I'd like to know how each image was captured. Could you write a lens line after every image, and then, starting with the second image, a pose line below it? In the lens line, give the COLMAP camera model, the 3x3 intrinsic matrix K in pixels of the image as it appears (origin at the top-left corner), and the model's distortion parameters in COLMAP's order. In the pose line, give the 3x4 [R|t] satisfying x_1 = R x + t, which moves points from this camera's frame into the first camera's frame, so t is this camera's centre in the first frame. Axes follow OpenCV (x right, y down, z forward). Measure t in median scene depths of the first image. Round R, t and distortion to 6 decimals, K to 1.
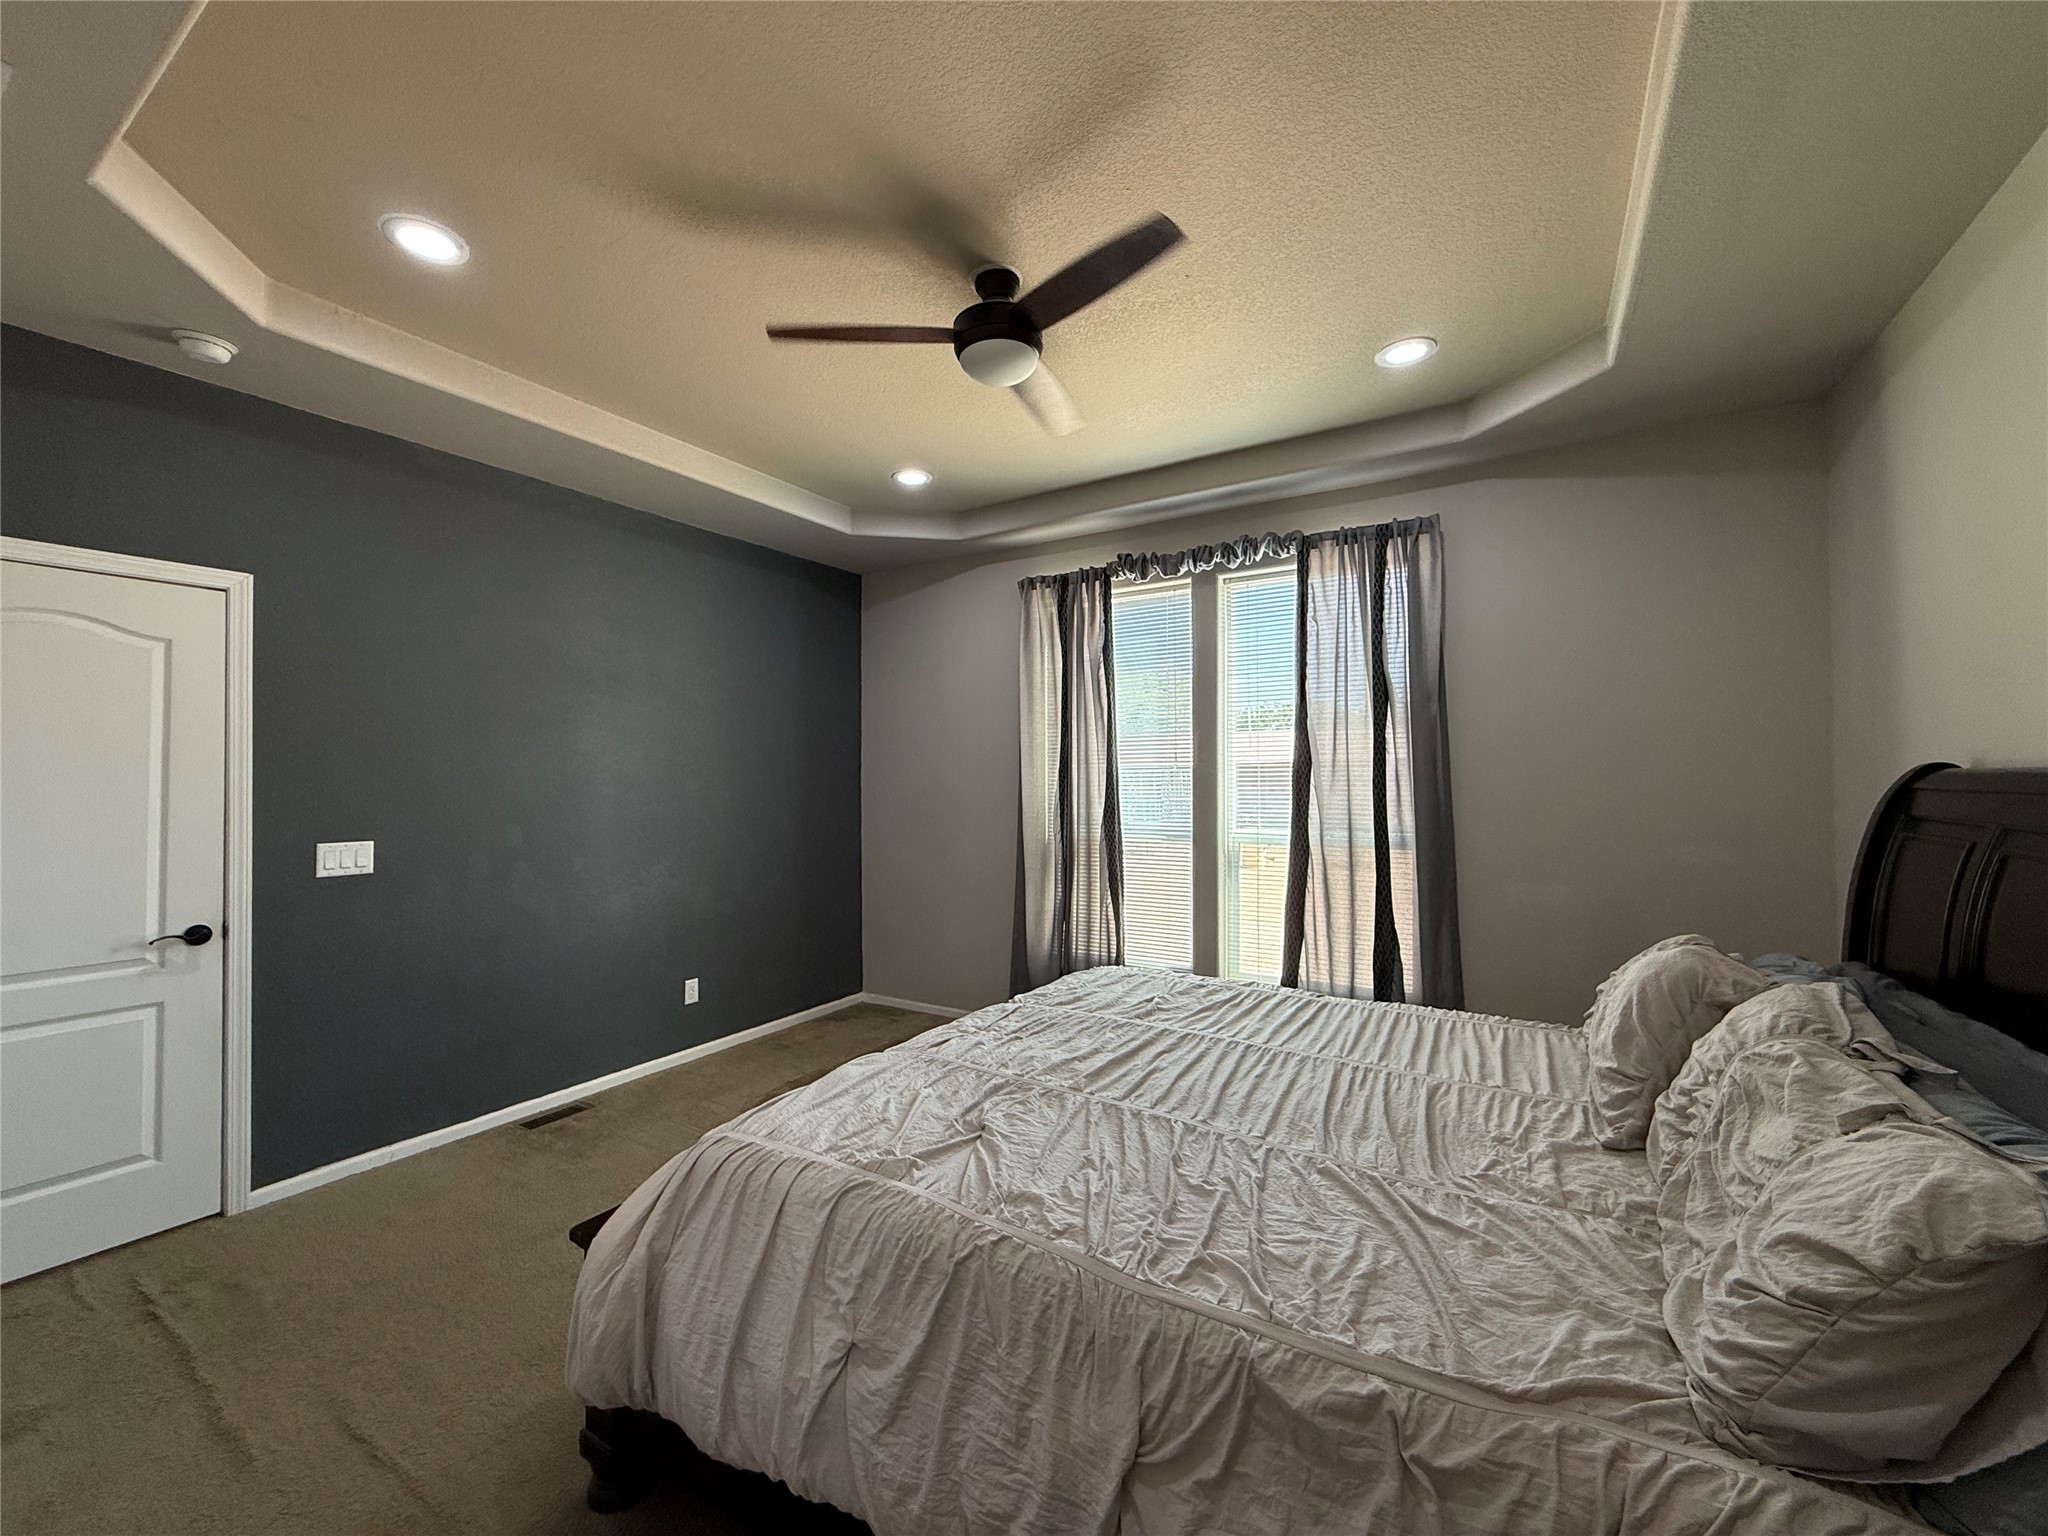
lens RADIAL K [[815.4, 0, 1019.7], [0, 815.4, 763.6], [0, 0, 1]] dist [-0.000150, 0.000052]
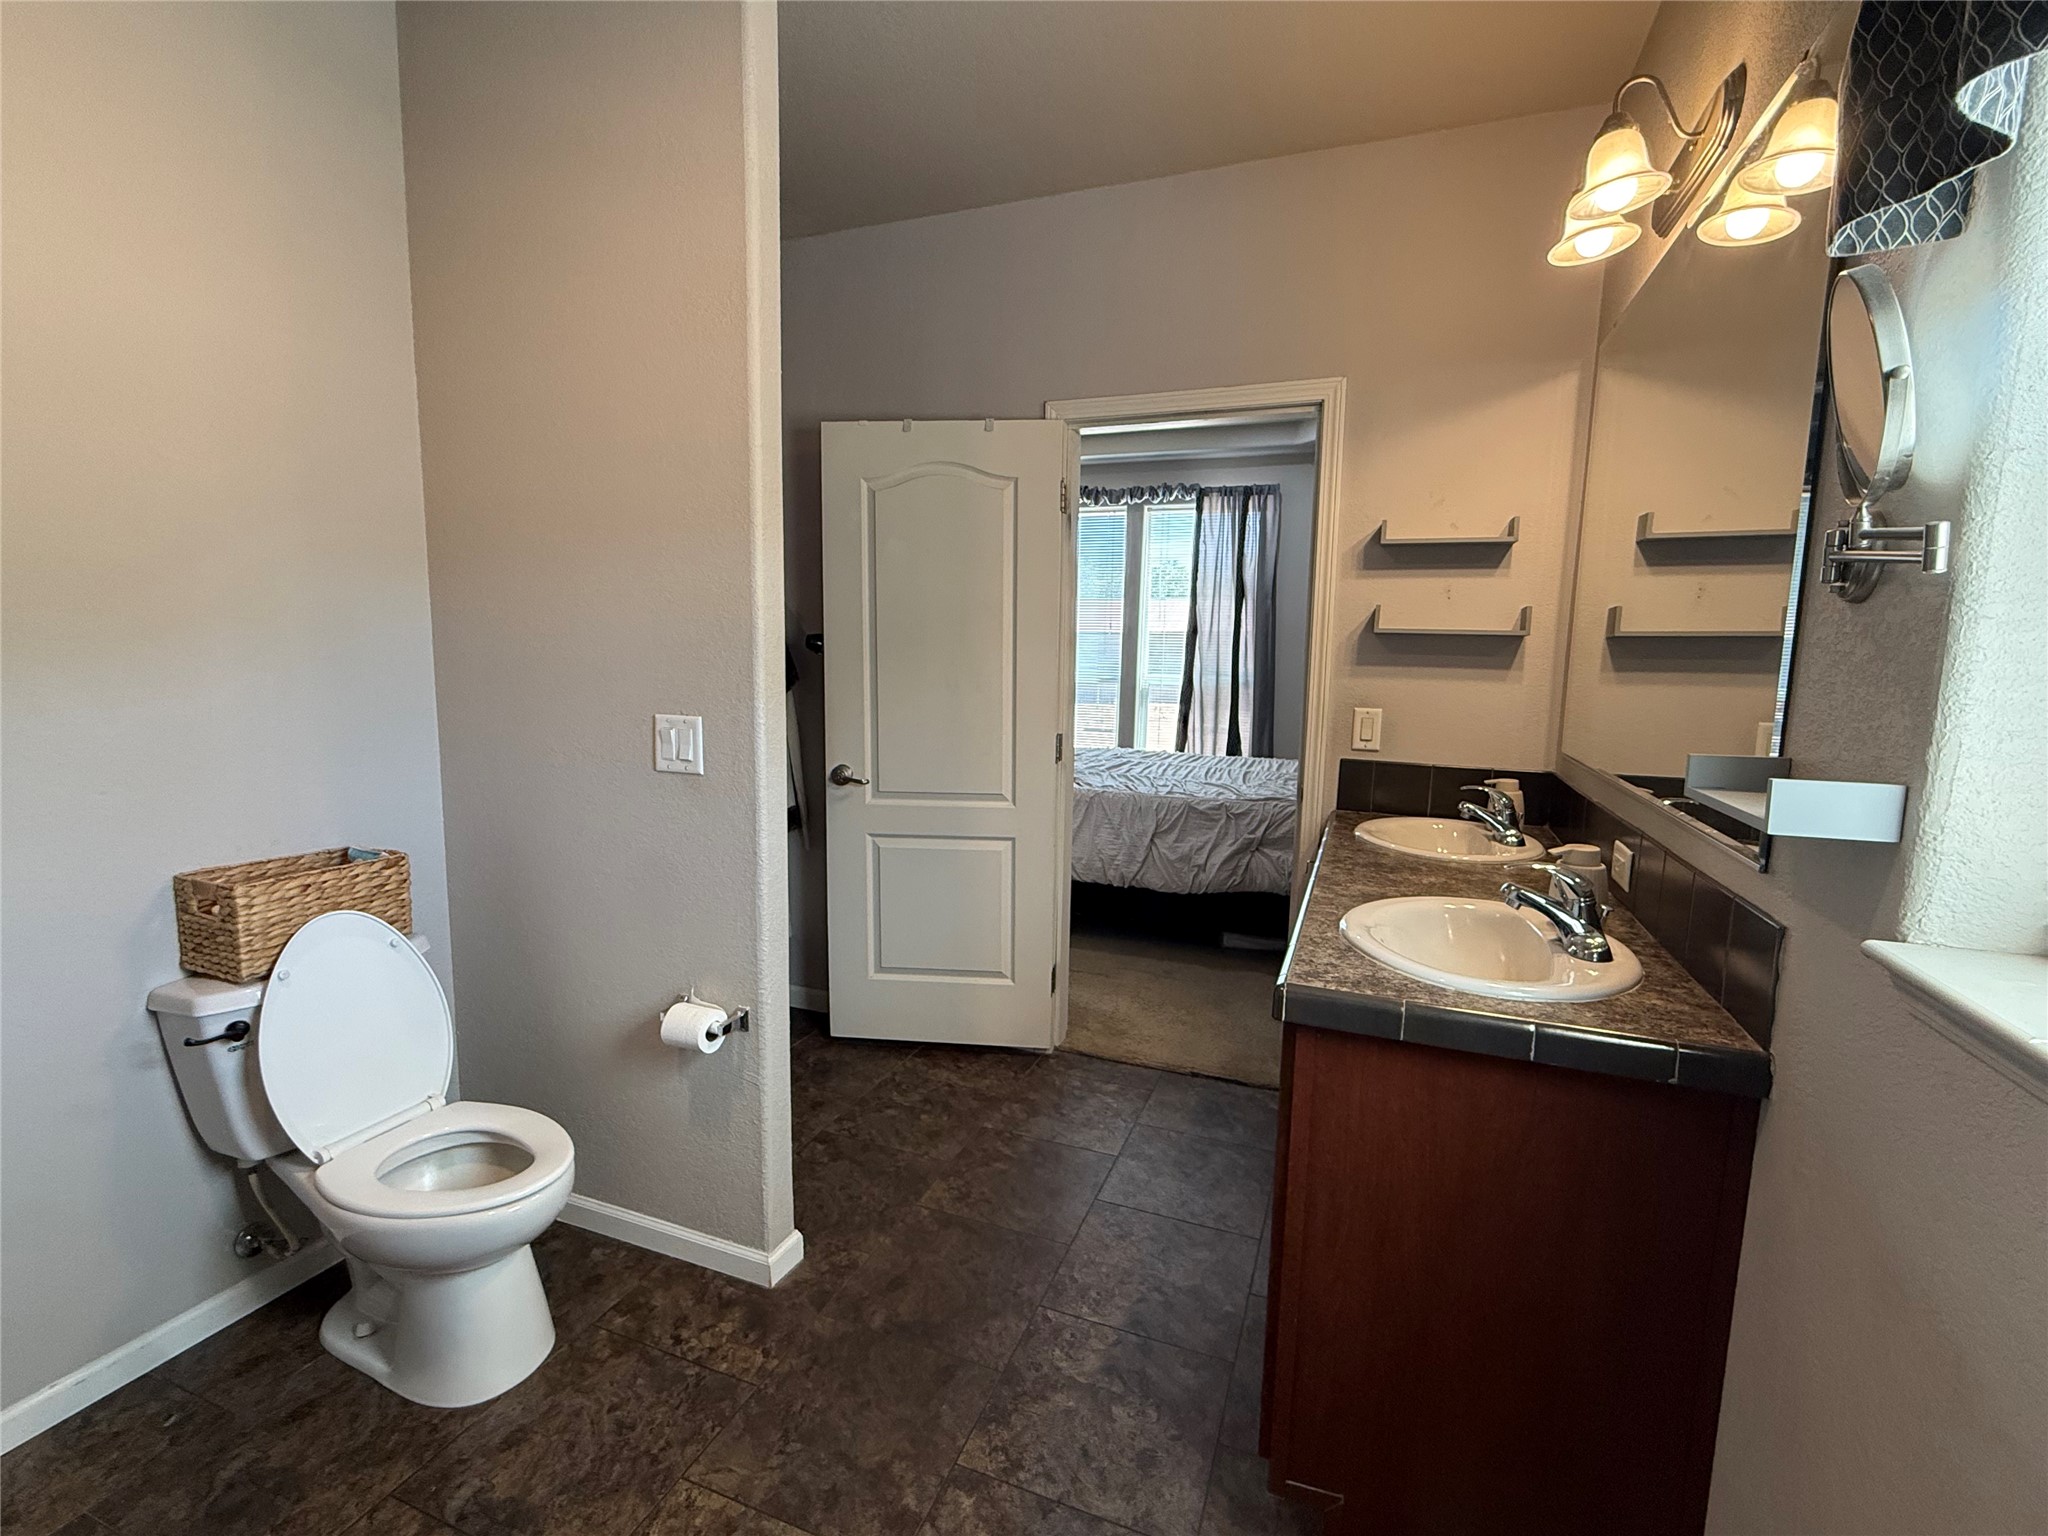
lens RADIAL K [[922.4, 0, 1020.3], [0, 922.4, 773.0], [0, 0, 1]] dist [-0.005320, 0.001190]
pose [[0.986131, 0.002382, 0.165950, -0.288630], [-0.028424, 0.987548, 0.154728, 0.000919], [-0.163515, -0.157299, 0.973920, -0.761567]]
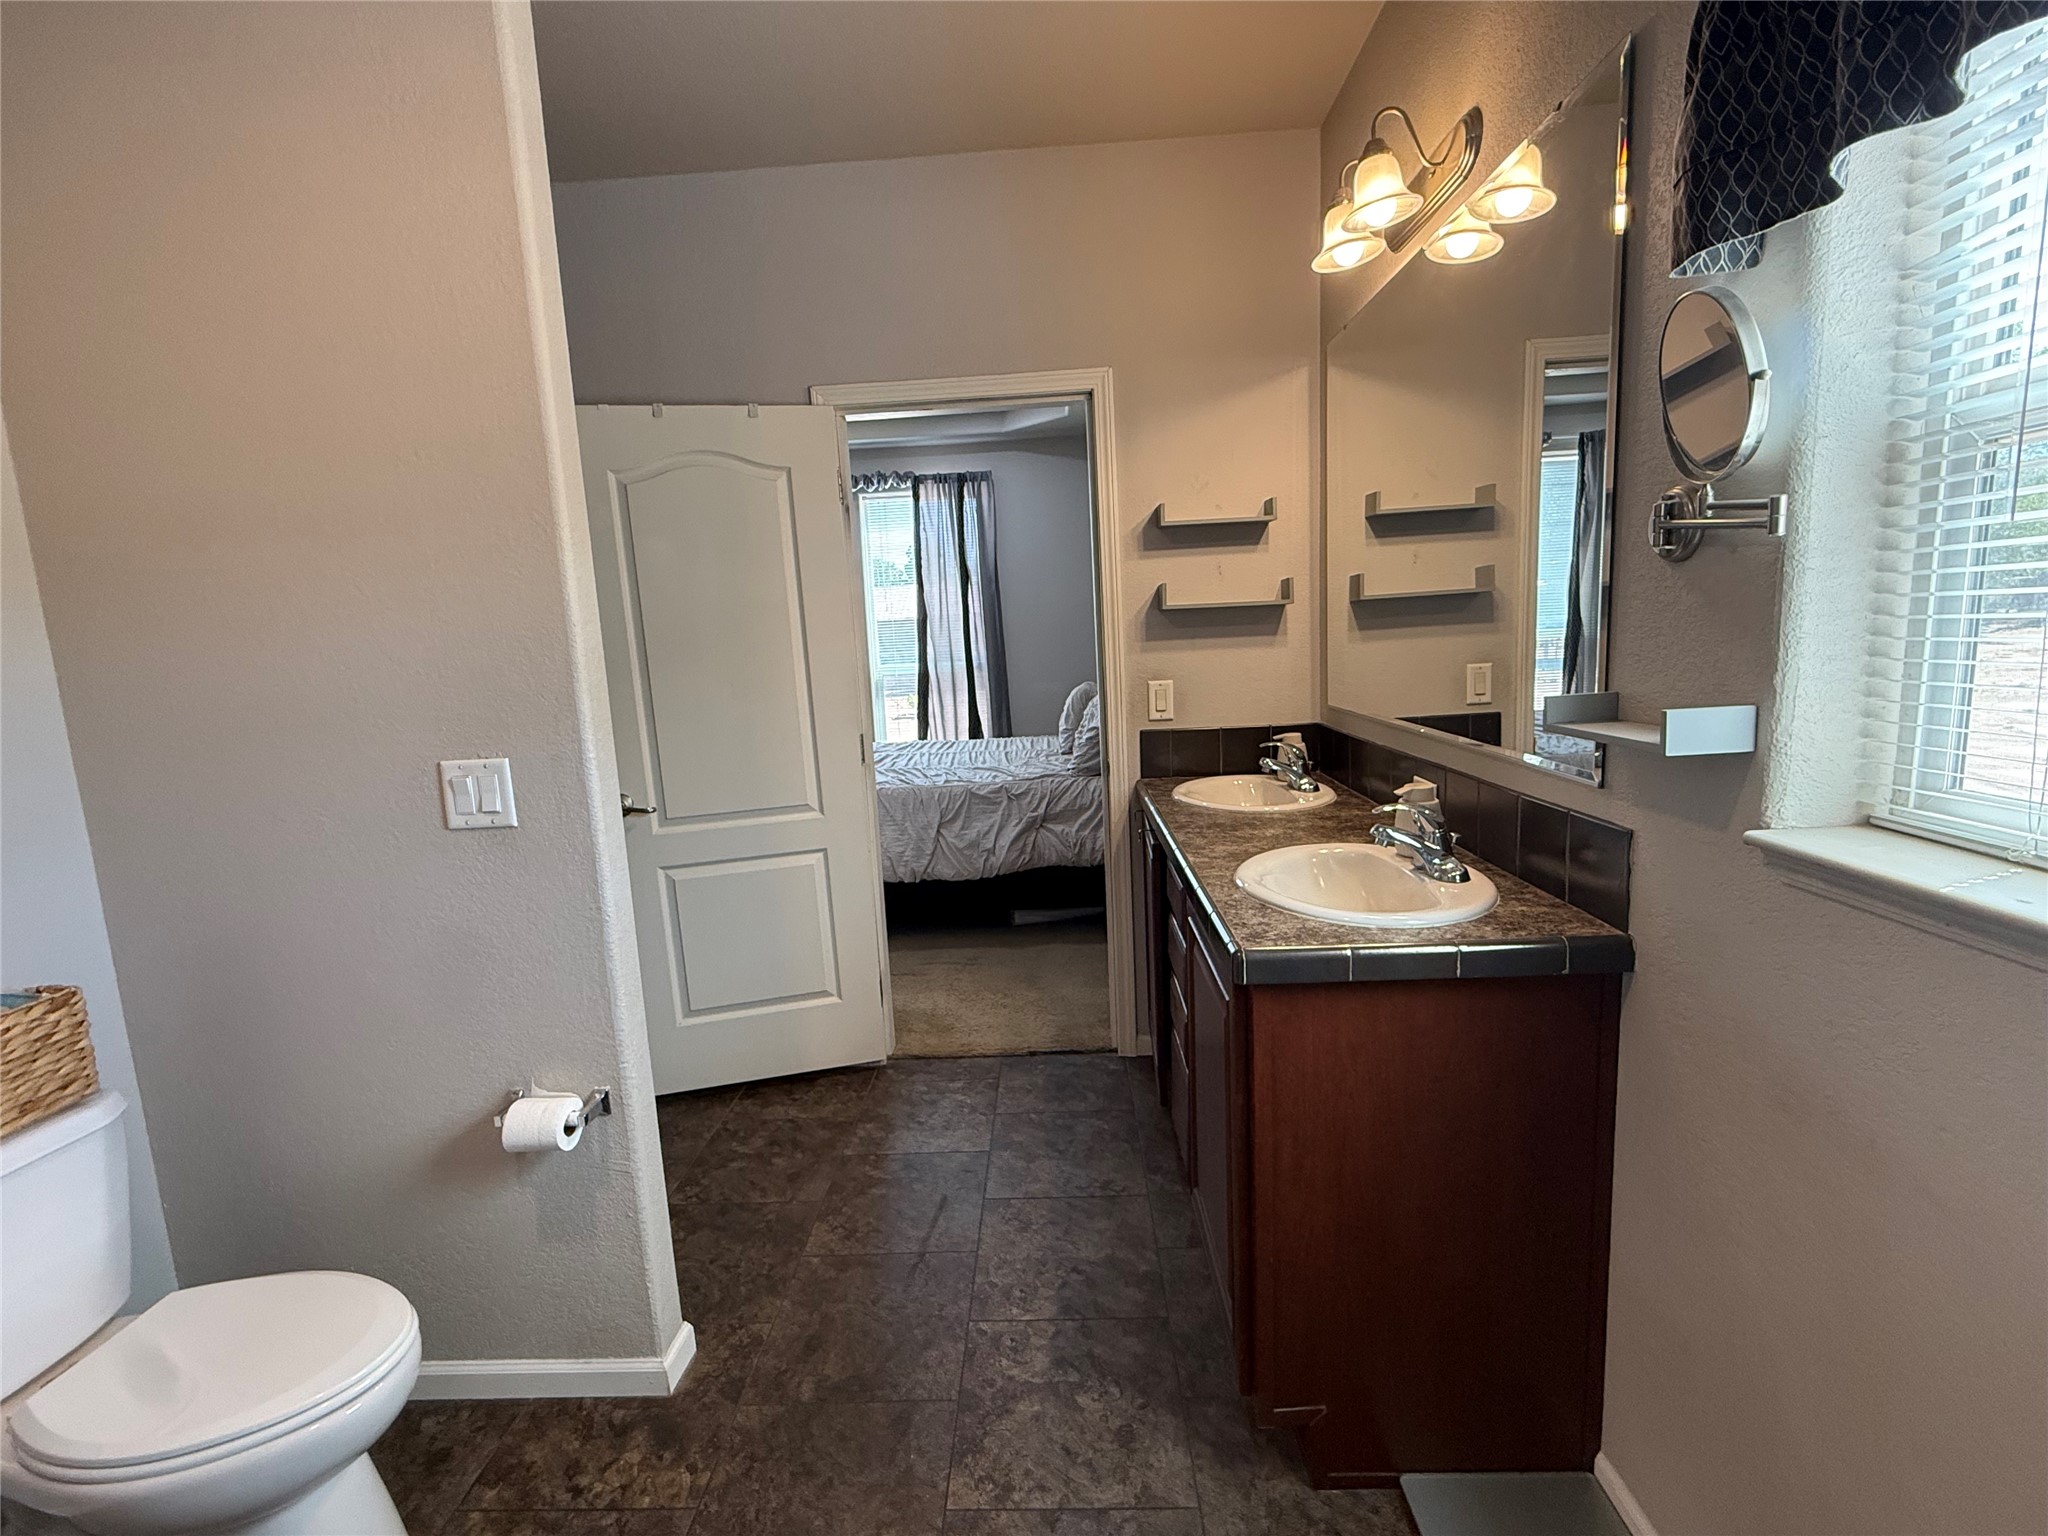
lens RADIAL K [[922.4, 0, 1038.5], [0, 922.4, 772.8], [0, 0, 1]] dist [-0.005320, 0.001190]
pose [[0.873510, -0.111138, 0.473951, -0.350007], [0.034516, 0.985280, 0.167427, -0.001348], [-0.485582, -0.129890, 0.864488, -0.728139]]
